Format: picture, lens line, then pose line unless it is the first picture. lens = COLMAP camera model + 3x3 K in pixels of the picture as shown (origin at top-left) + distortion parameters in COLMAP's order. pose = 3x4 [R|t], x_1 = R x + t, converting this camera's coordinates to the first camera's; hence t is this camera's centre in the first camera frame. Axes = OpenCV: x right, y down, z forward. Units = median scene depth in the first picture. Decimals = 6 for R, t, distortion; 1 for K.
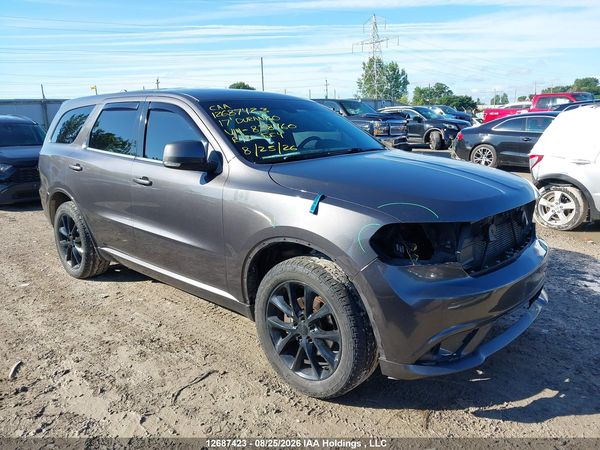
lens RADIAL K [[466.9, 0, 300.0], [0, 466.9, 225.0], [0, 0, 1]] dist [0.036682, -0.041295]
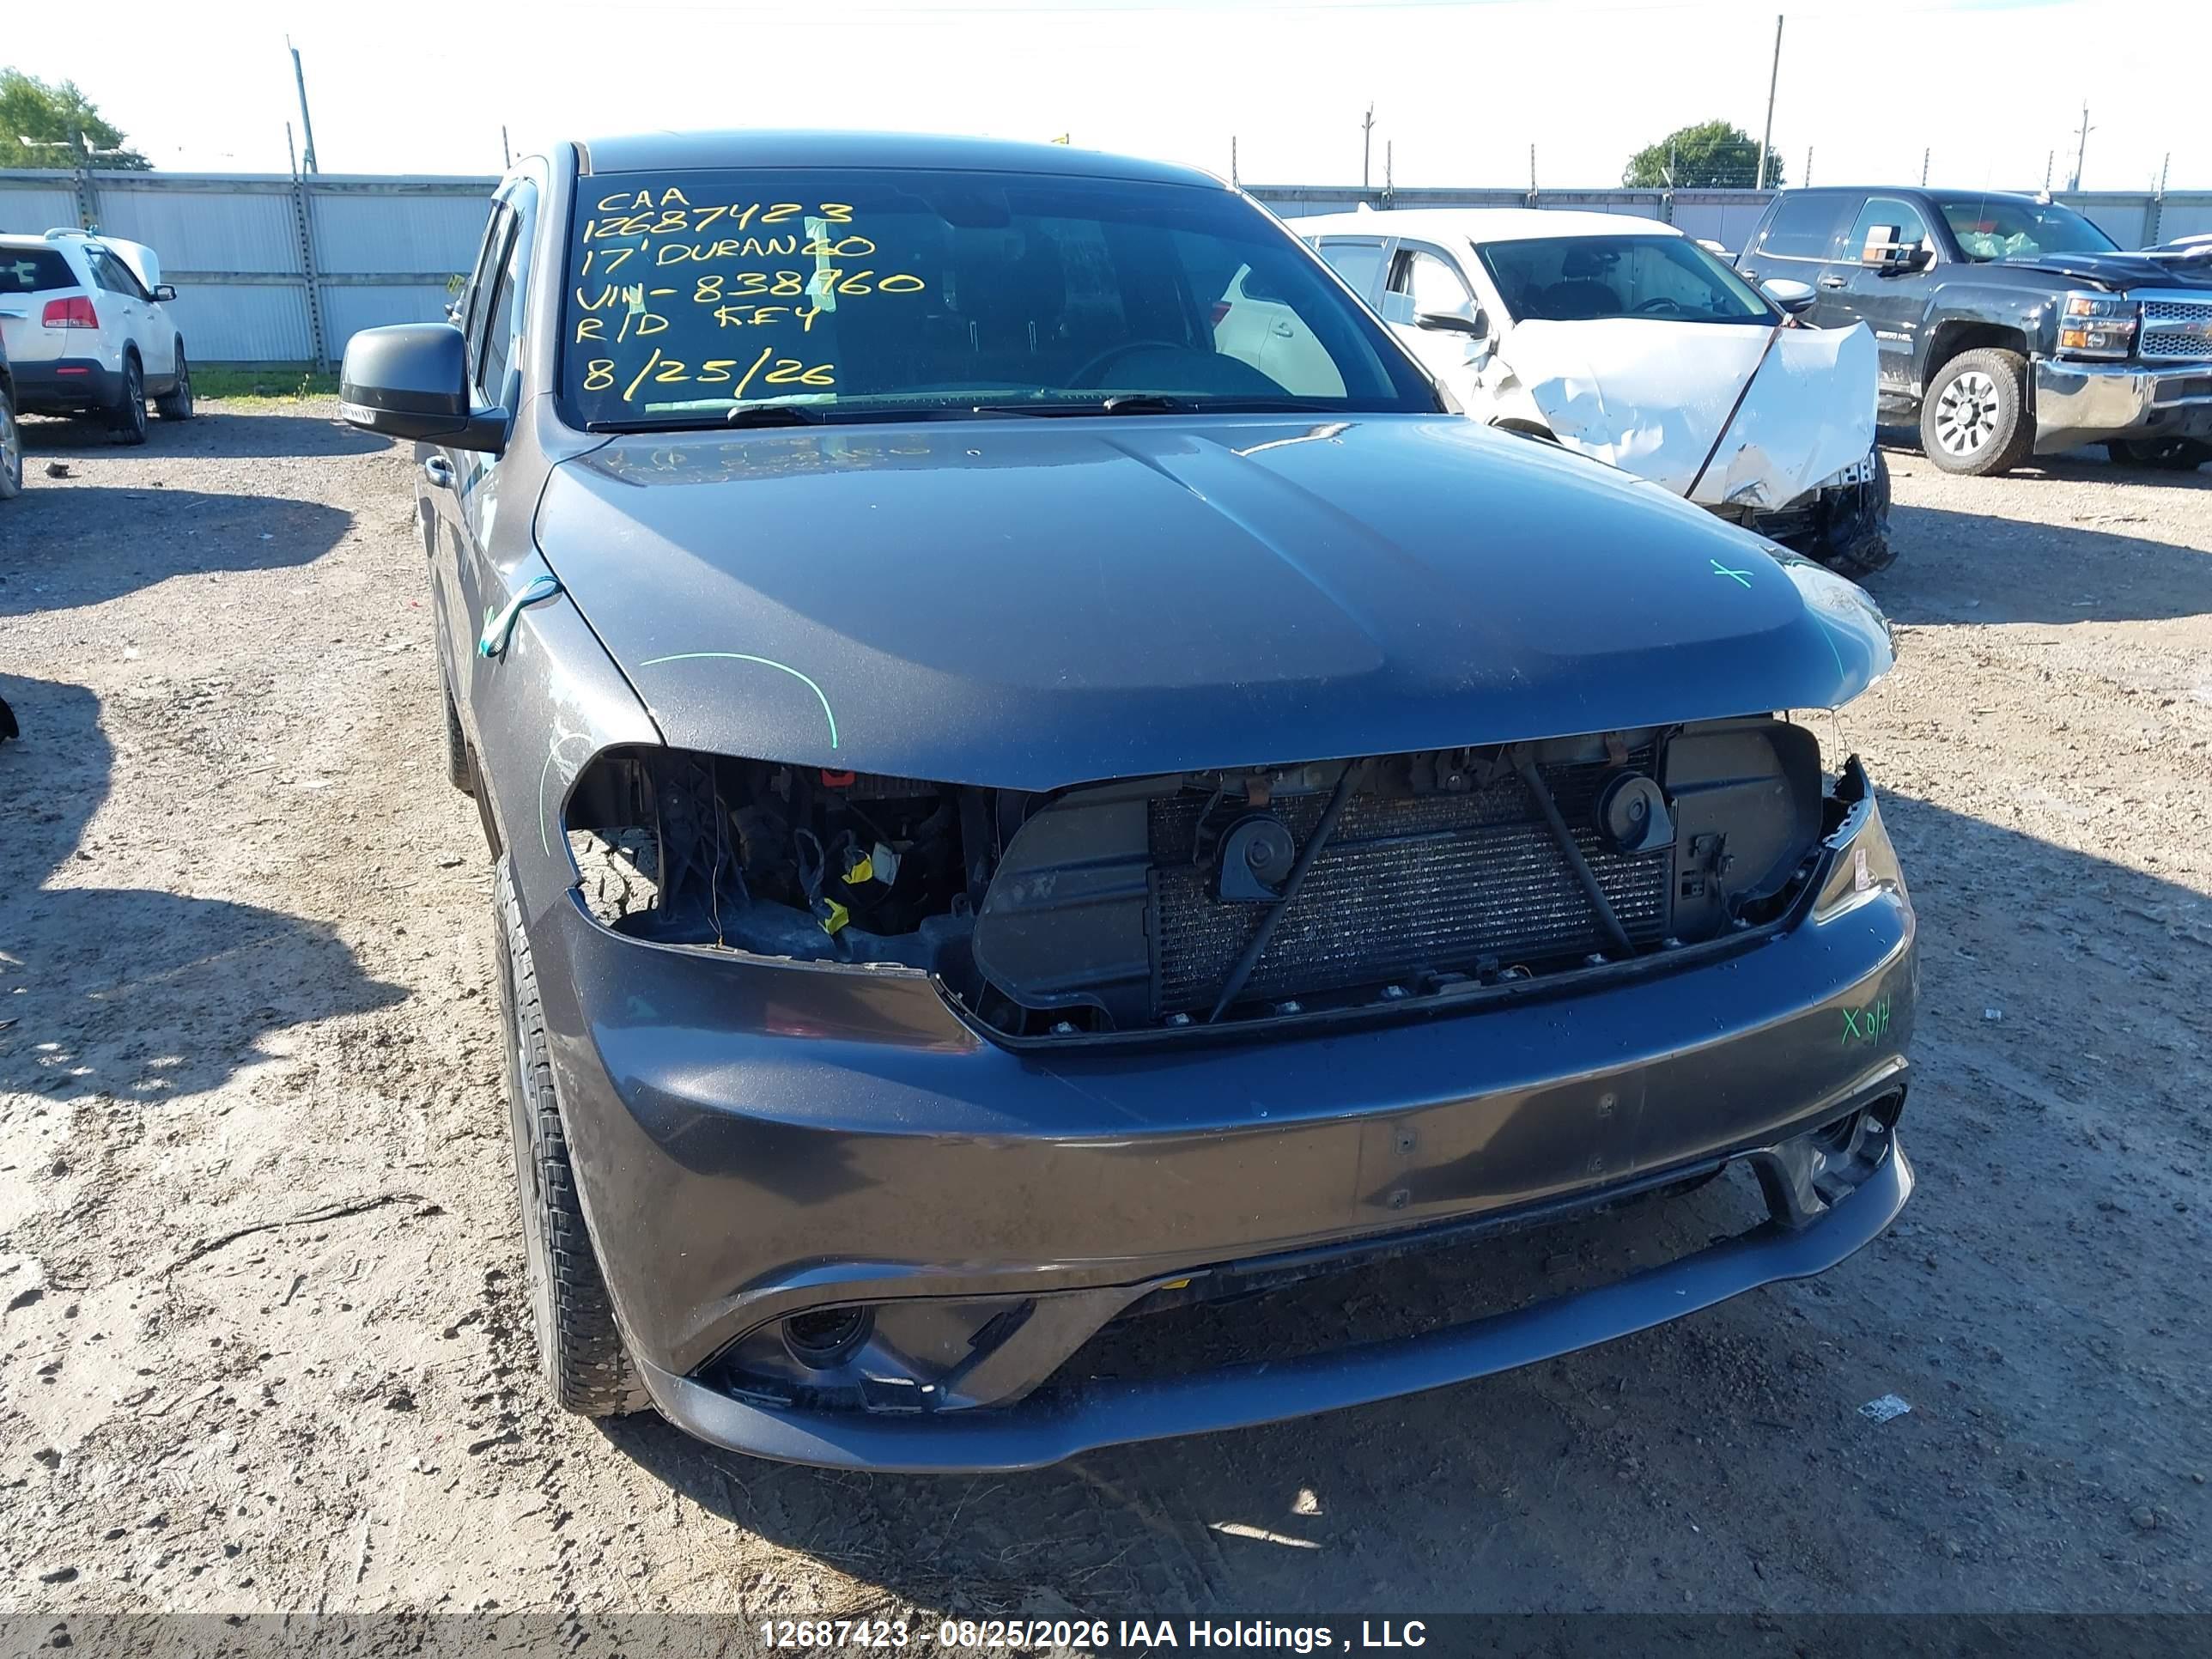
lens RADIAL K [[1721.3, 0, 1106.0], [0, 1721.3, 829.5], [0, 0, 1]] dist [0.036682, -0.041295]
pose [[0.905368, 0.157649, -0.394279, 0.258858], [-0.120665, 0.985766, 0.117072, -0.029734], [0.407123, -0.058418, 0.911503, 0.126514]]
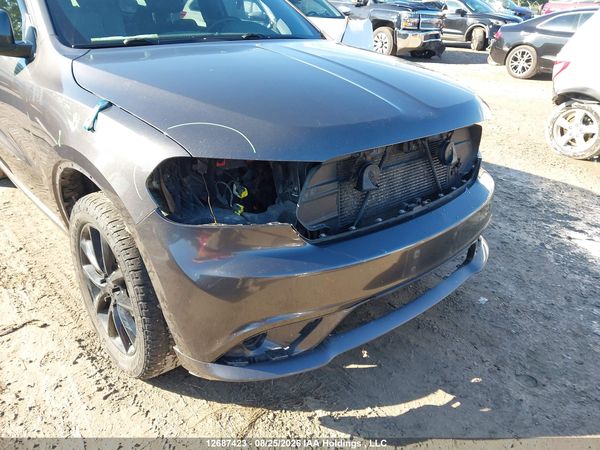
lens RADIAL K [[466.9, 0, 300.0], [0, 466.9, 225.0], [0, 0, 1]] dist [0.036682, -0.041295]
pose [[0.994390, 0.076924, -0.072605, 0.148600], [-0.060137, 0.975802, 0.210222, -0.019891], [0.087020, -0.204676, 0.974954, 0.139248]]
